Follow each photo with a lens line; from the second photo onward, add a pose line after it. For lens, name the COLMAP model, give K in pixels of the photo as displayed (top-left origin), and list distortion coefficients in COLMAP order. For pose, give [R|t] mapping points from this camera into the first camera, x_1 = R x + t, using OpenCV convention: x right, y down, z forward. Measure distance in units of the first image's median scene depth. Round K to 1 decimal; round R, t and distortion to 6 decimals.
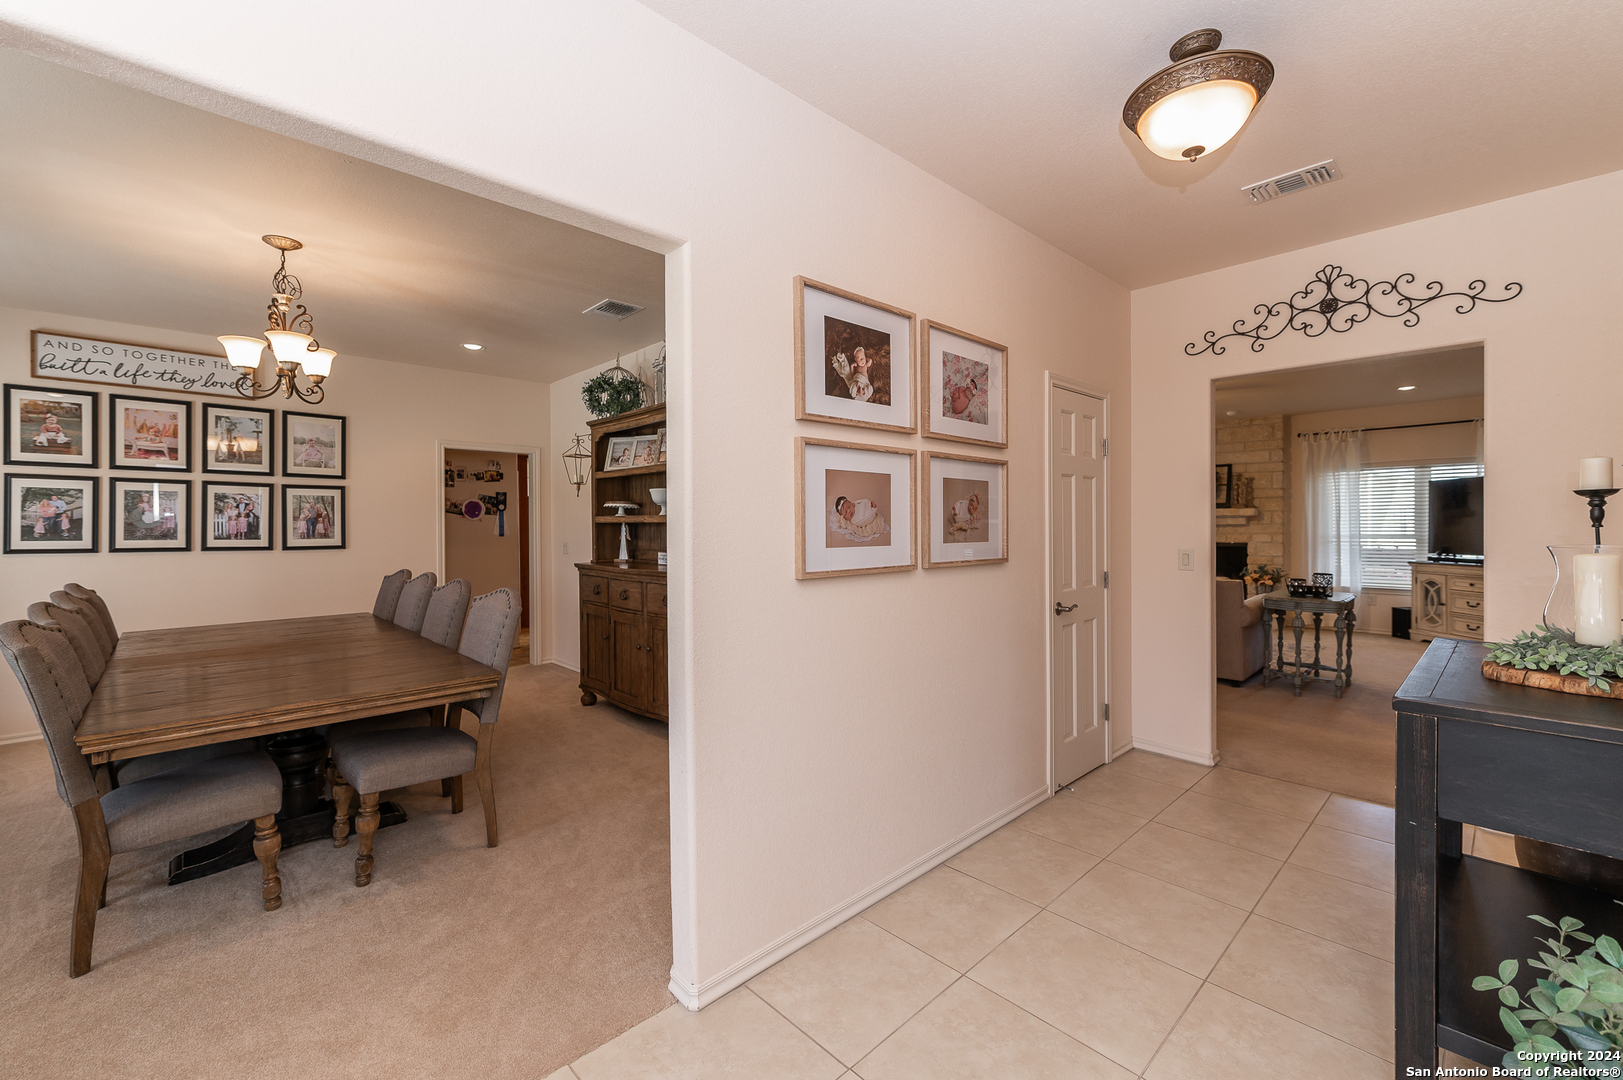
lens RADIAL K [[646.4, 0, 789.1], [0, 646.4, 532.4], [0, 0, 1]] dist [0.002278, 0.000109]
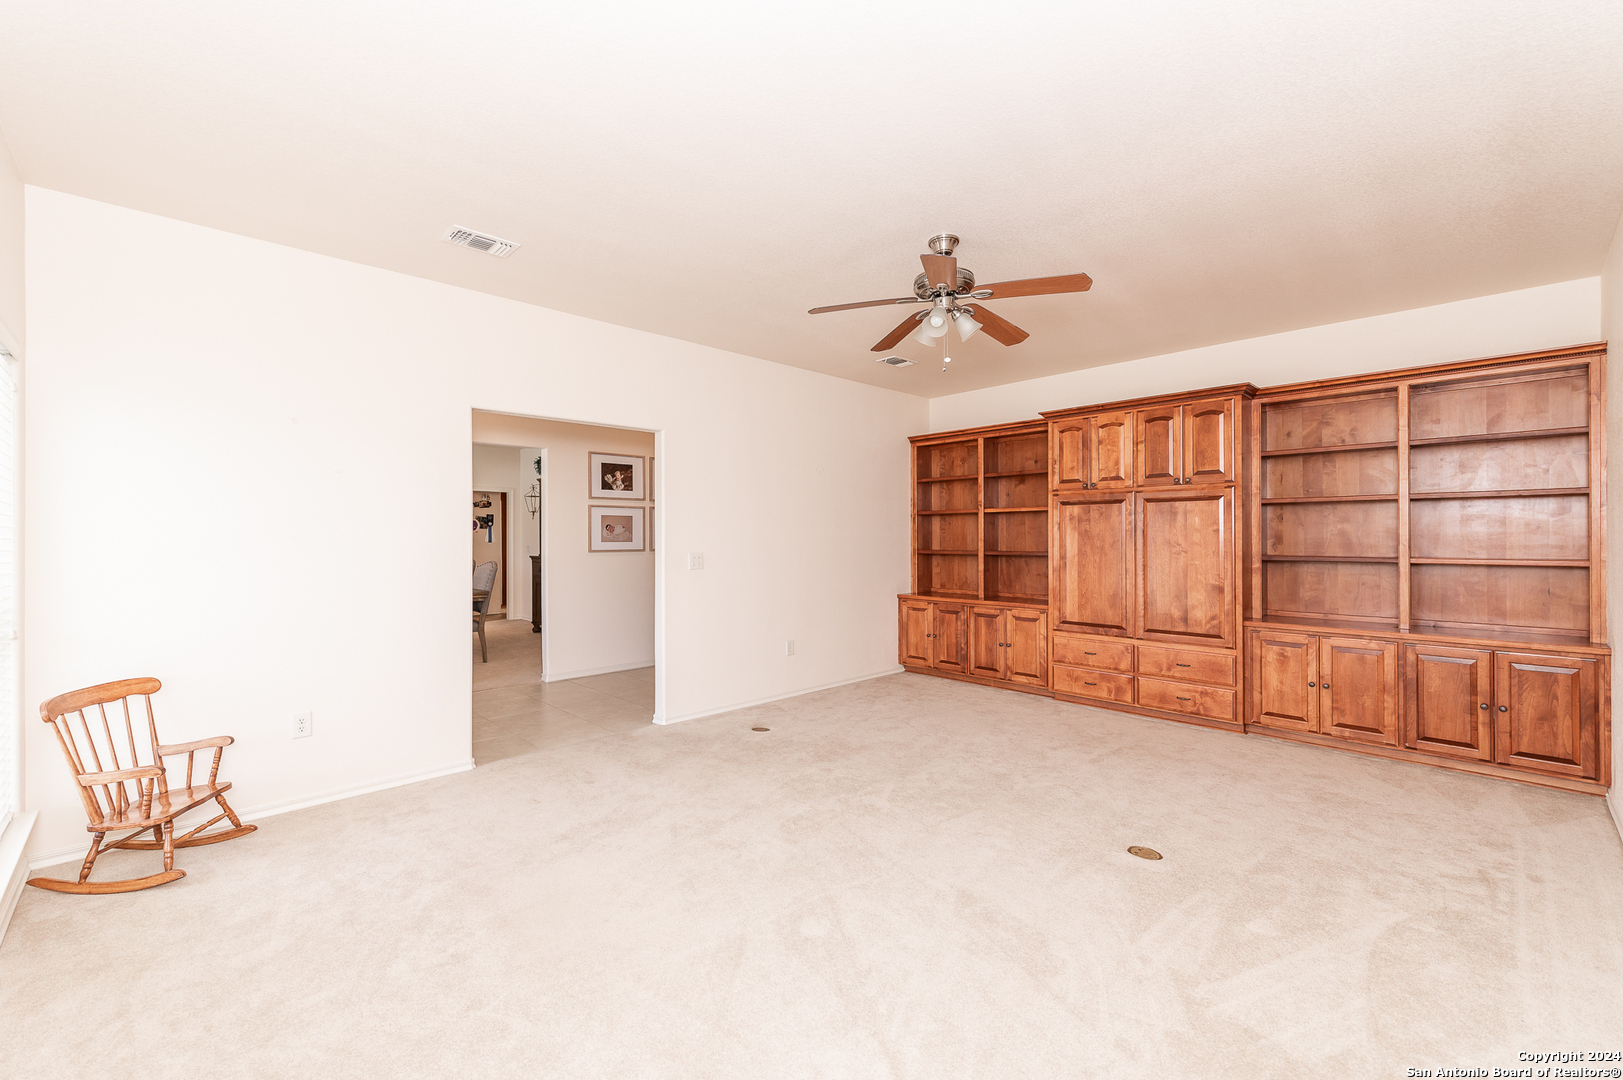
lens RADIAL K [[650.8, 0, 806.2], [0, 650.8, 535.1], [0, 0, 1]] dist [0.001152, 0.000062]
pose [[0.999550, 0.001674, 0.029938, 0.517957], [-0.001275, 0.999910, -0.013373, 0.017346], [-0.029958, 0.013329, 0.999462, -1.136226]]
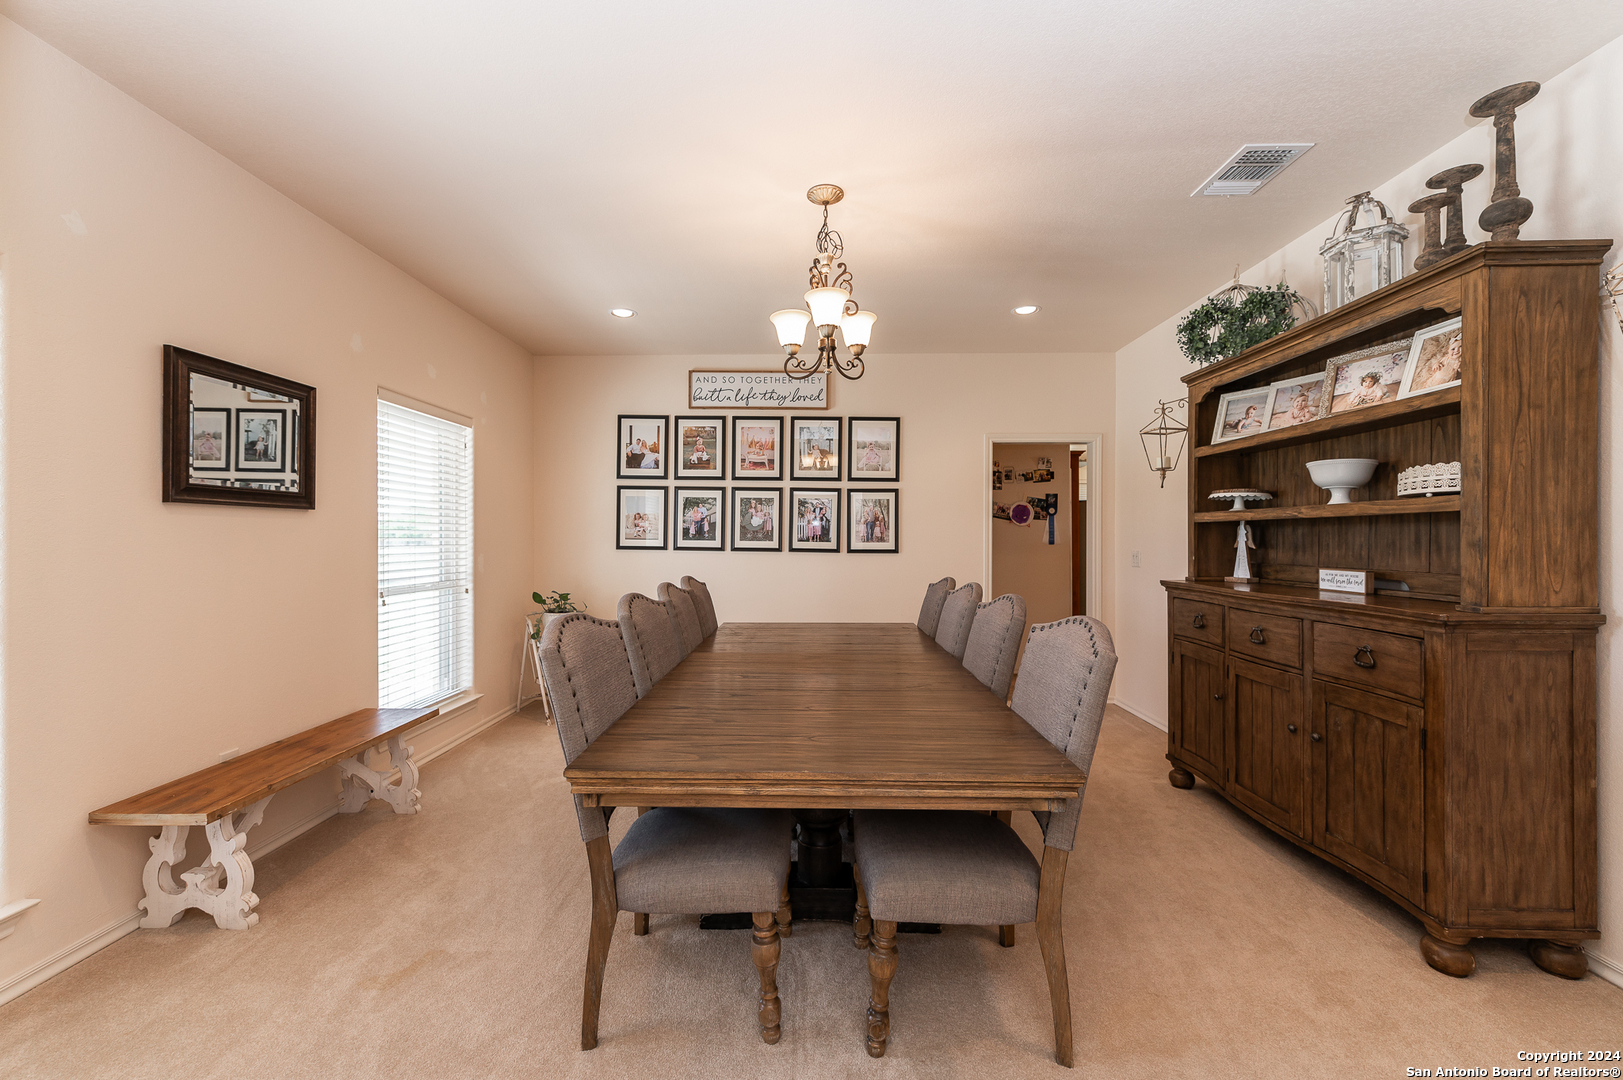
lens RADIAL K [[650.8, 0, 806.2], [0, 650.8, 535.1], [0, 0, 1]] dist [0.001152, 0.000062]
pose [[0.720351, 0.002533, -0.693605, -0.132003], [-0.013207, 0.999862, -0.010065, 0.012131], [0.693484, 0.016411, 0.720286, 0.245691]]
